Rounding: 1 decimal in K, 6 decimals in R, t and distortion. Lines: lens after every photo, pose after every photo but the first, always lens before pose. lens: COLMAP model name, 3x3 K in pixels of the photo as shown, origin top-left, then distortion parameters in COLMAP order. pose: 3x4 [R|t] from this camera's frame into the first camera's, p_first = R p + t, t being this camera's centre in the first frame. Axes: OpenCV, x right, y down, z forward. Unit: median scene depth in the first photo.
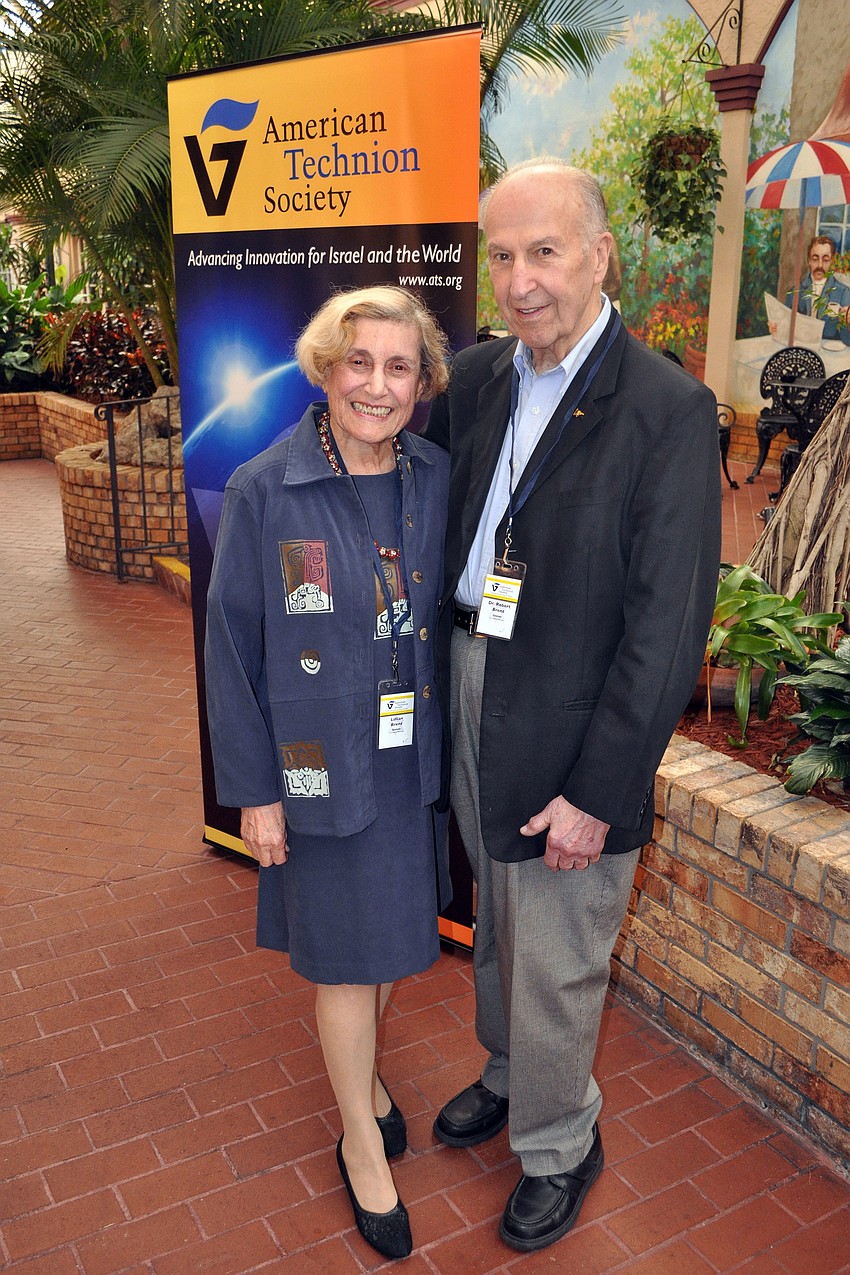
lens RADIAL K [[1186.1, 0, 420.5], [0, 1186.1, 643.3], [0, 0, 1]] dist [-0.042003, 0.000000]
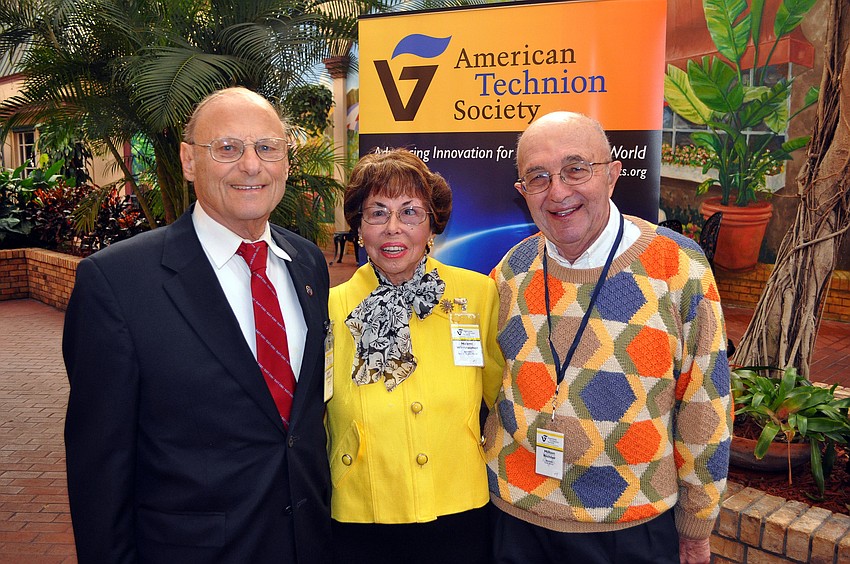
lens RADIAL K [[790.7, 0, 423.5], [0, 790.7, 281.1], [0, 0, 1]] dist [-0.042003, 0.000000]
pose [[0.964277, -0.037304, 0.262258, -0.405717], [0.076031, 0.987354, -0.139111, -0.073152], [-0.253752, 0.154081, 0.954918, 0.210987]]
